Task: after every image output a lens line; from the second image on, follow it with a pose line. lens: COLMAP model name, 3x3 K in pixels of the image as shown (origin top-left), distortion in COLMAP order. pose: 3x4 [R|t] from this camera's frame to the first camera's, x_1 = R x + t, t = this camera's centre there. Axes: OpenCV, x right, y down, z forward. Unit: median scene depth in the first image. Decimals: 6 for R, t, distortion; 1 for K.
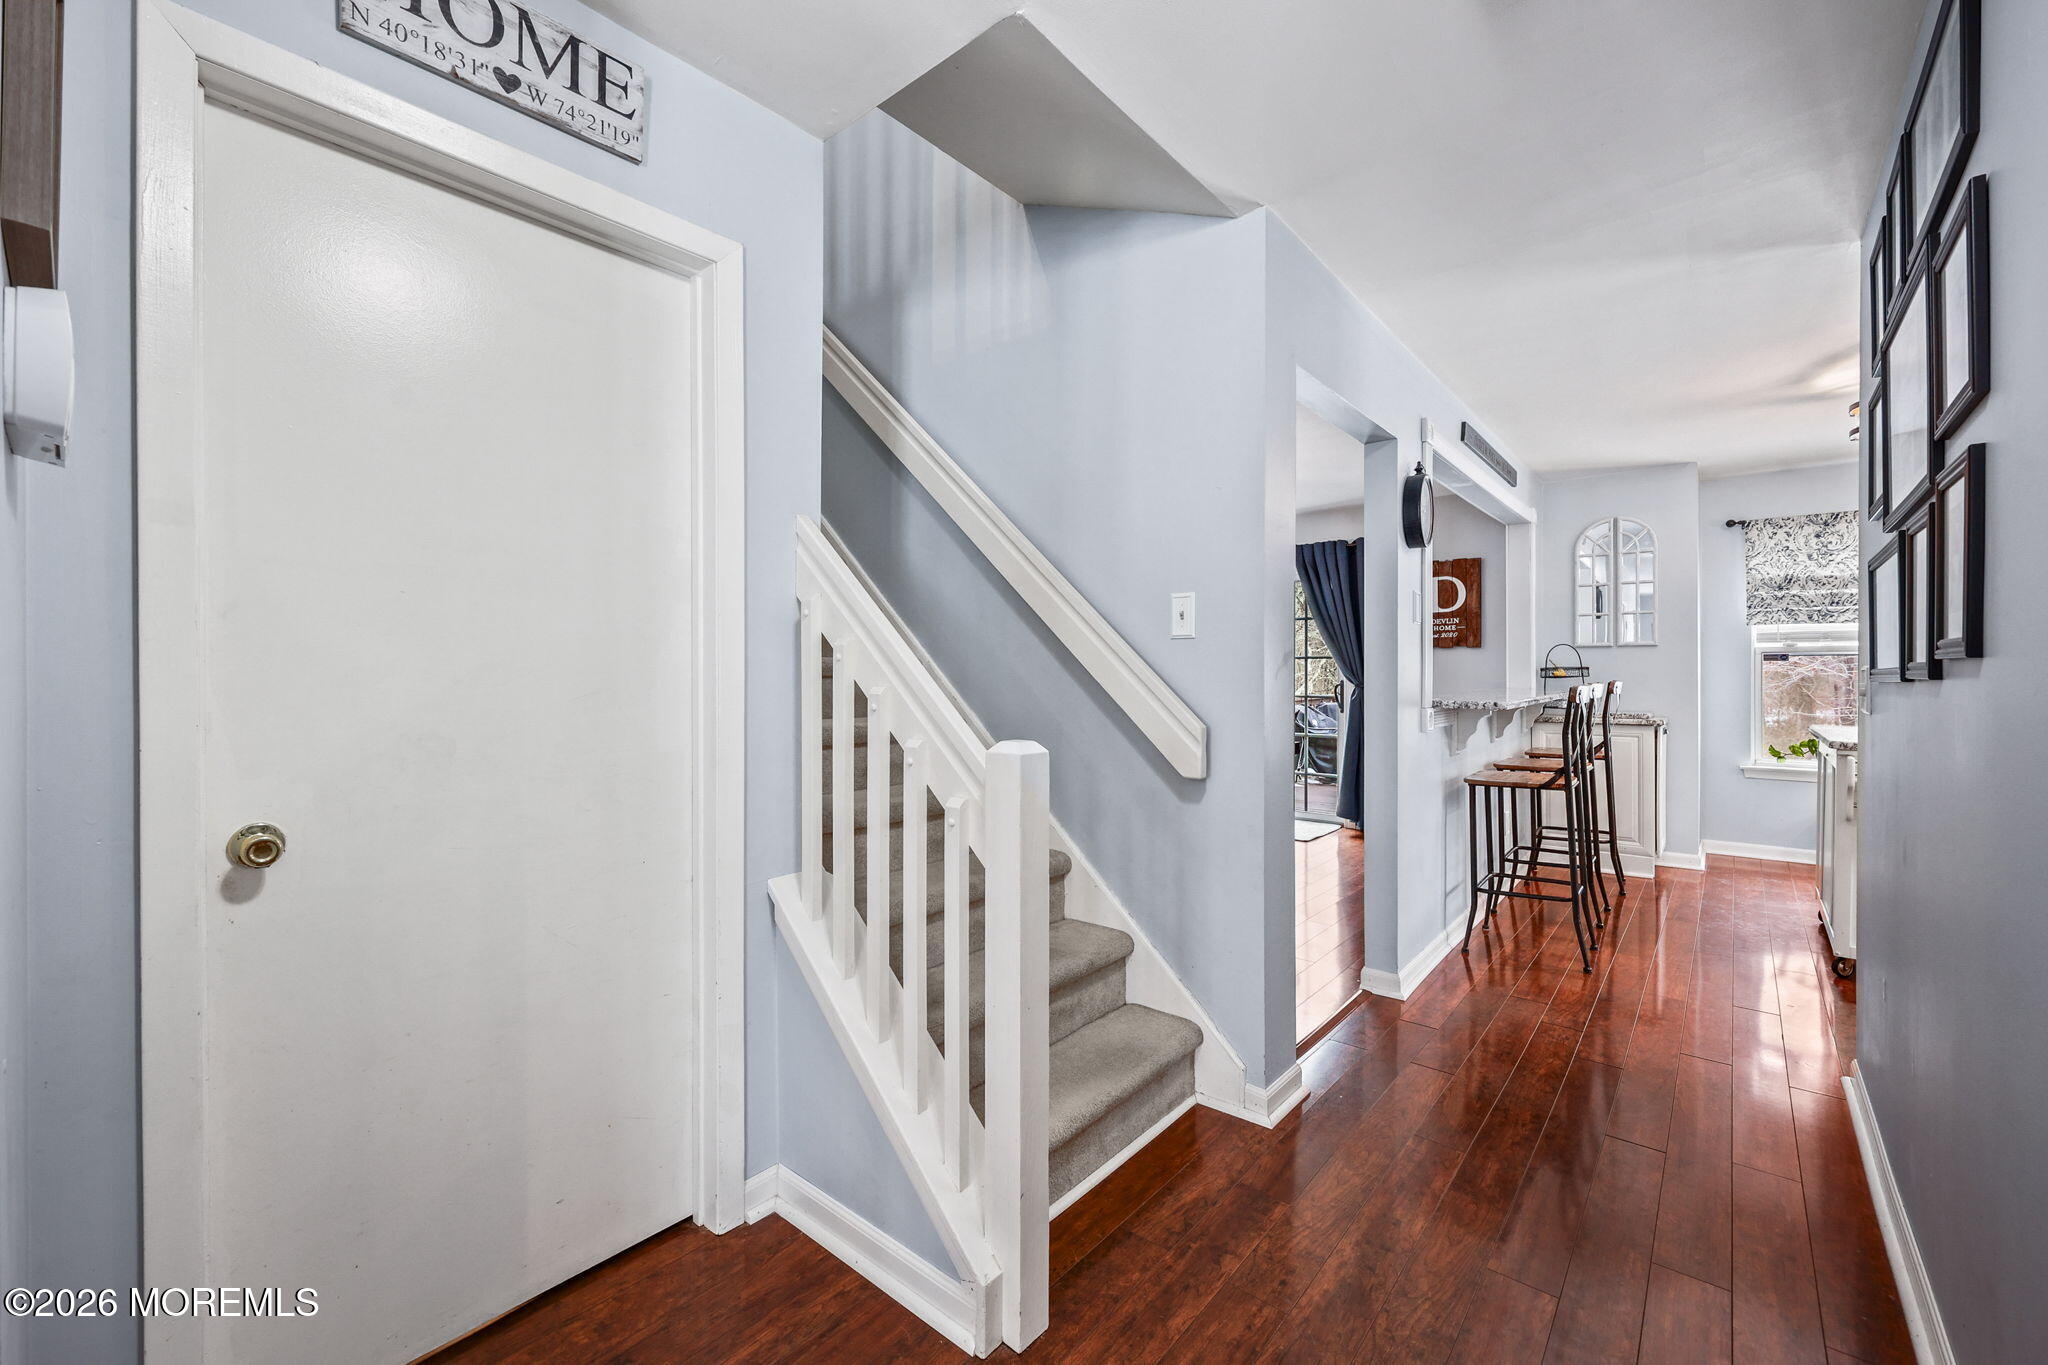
lens RADIAL K [[828.9, 0, 1020.2], [0, 828.9, 675.9], [0, 0, 1]] dist [0.001756, -0.000267]
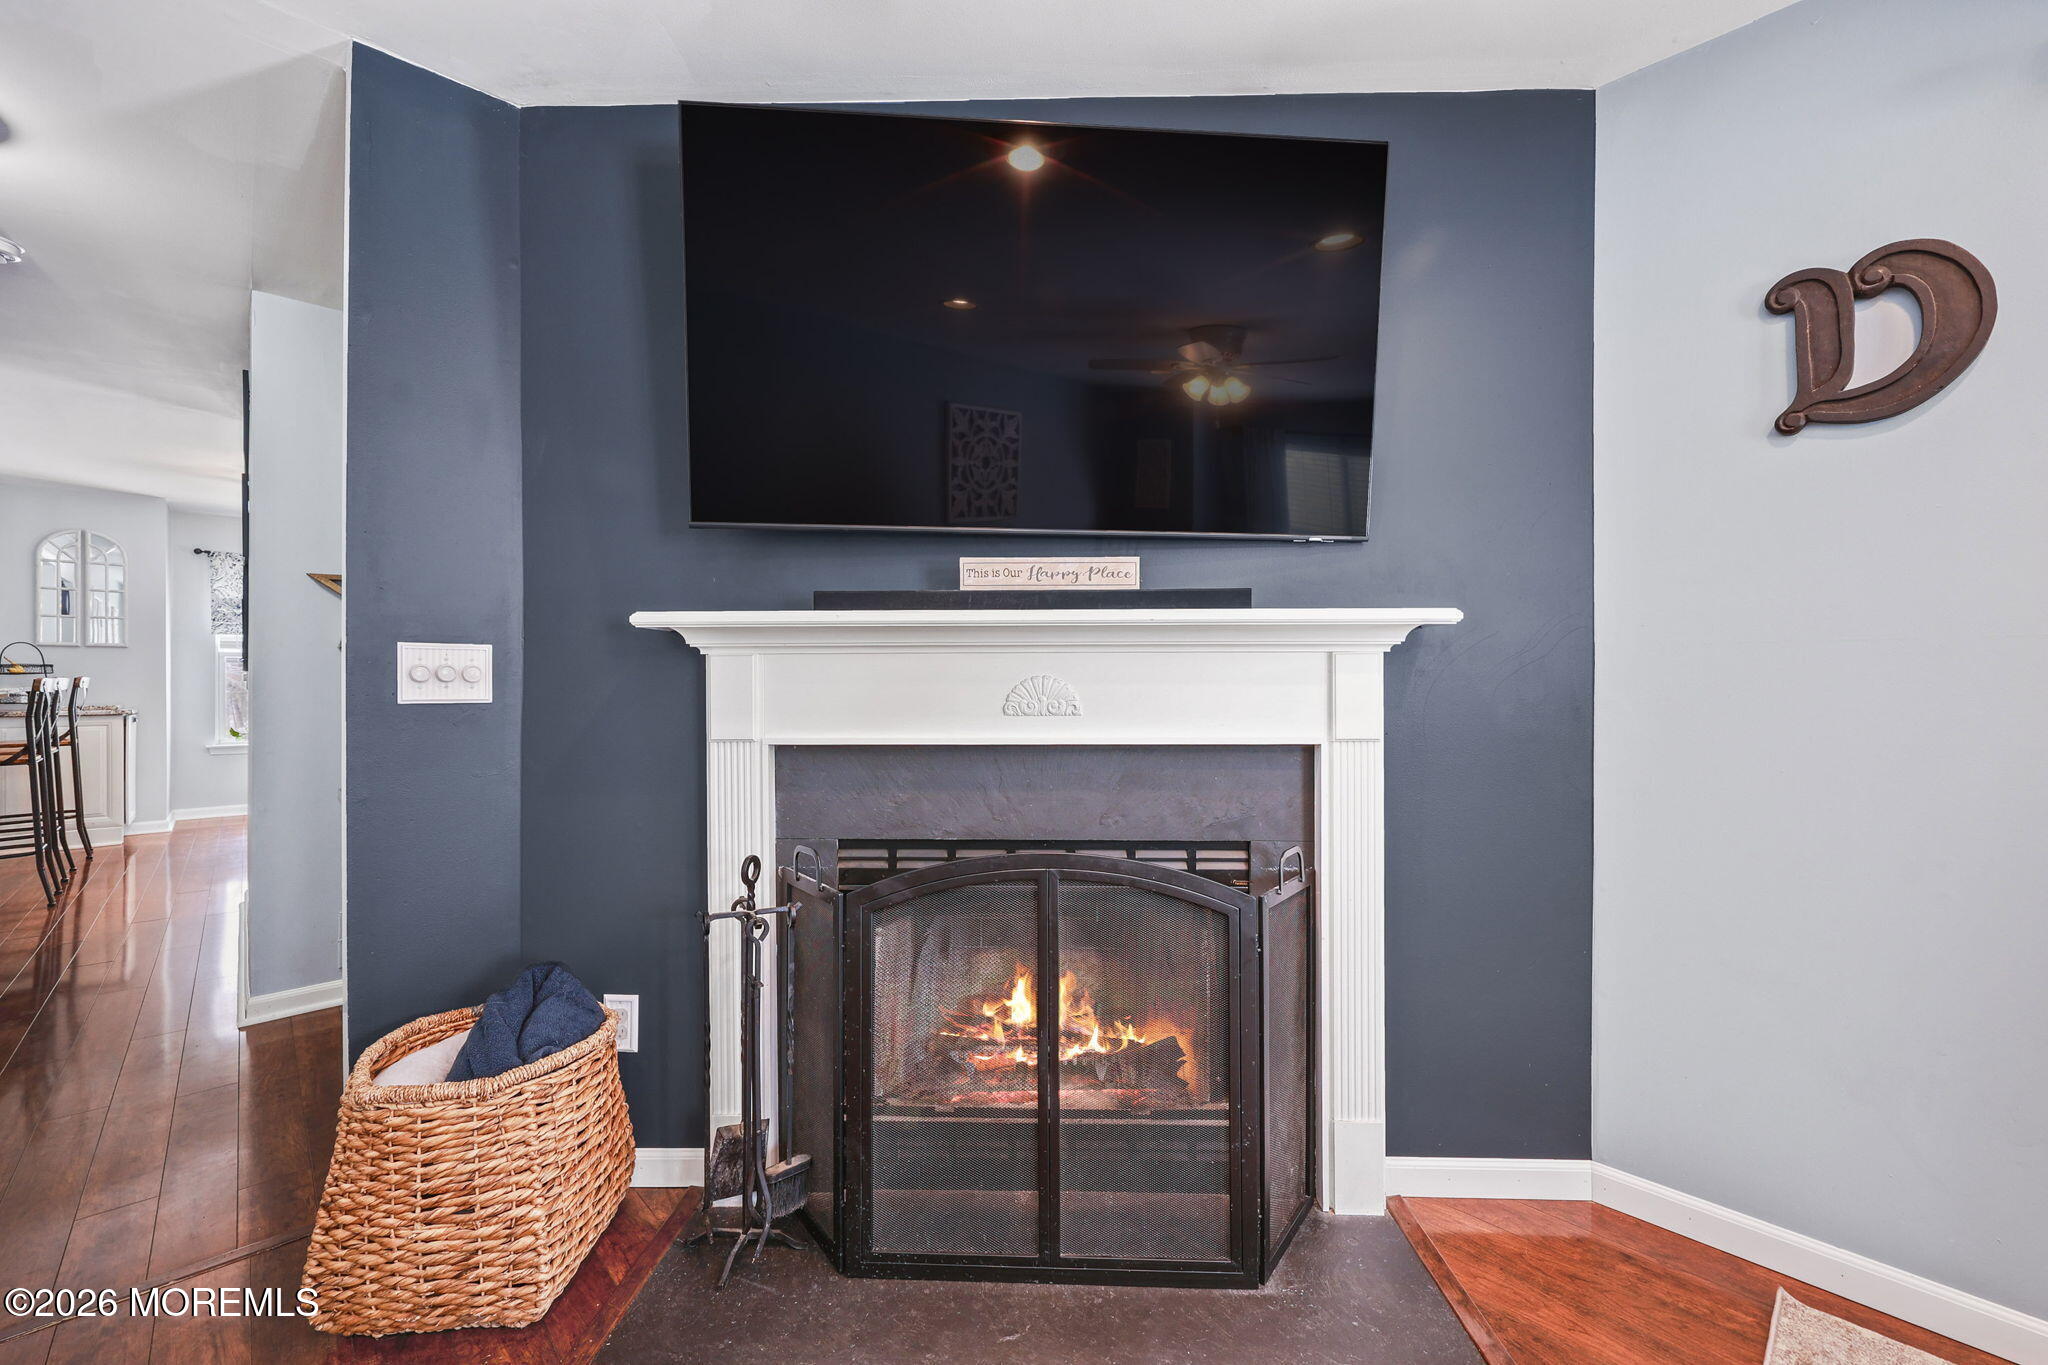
lens RADIAL K [[854.3, 0, 1055.6], [0, 854.3, 684.4], [0, 0, 1]] dist [-0.000813, -0.000407]
pose [[0.102969, -0.002818, 0.994681, -0.313495], [-0.003675, 0.999988, 0.003214, 0.007438], [-0.994678, -0.003987, 0.102958, -0.455224]]
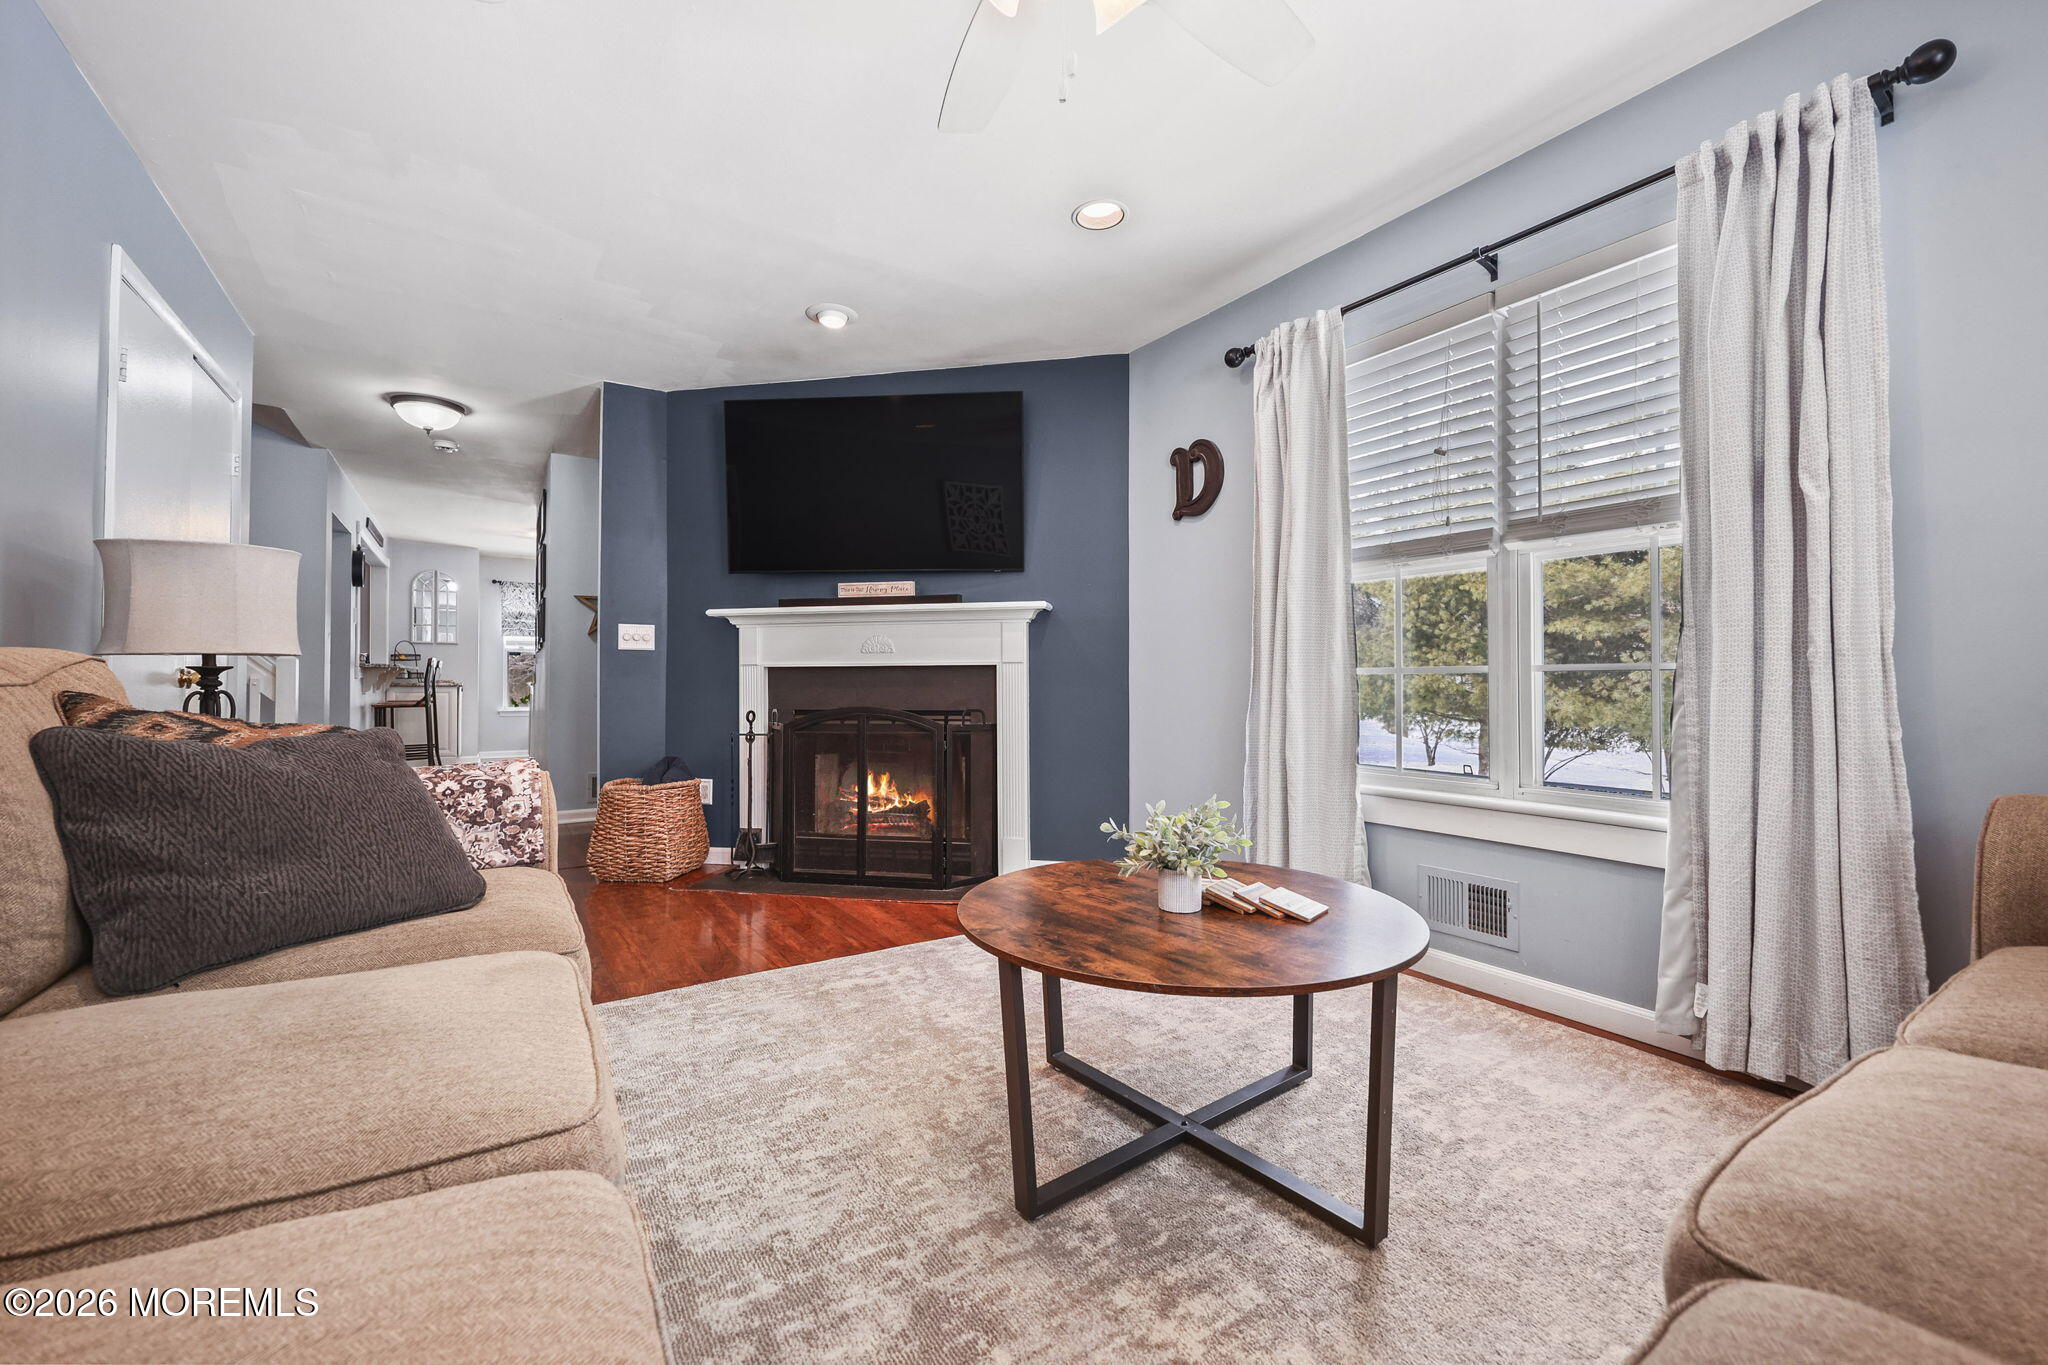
lens RADIAL K [[828.9, 0, 1020.2], [0, 828.9, 675.9], [0, 0, 1]] dist [0.001756, -0.000267]
pose [[0.290345, 0.011846, 0.956849, -0.680389], [-0.003548, 0.999930, -0.011303, 0.054235], [-0.956915, -0.000113, 0.290367, -0.785418]]
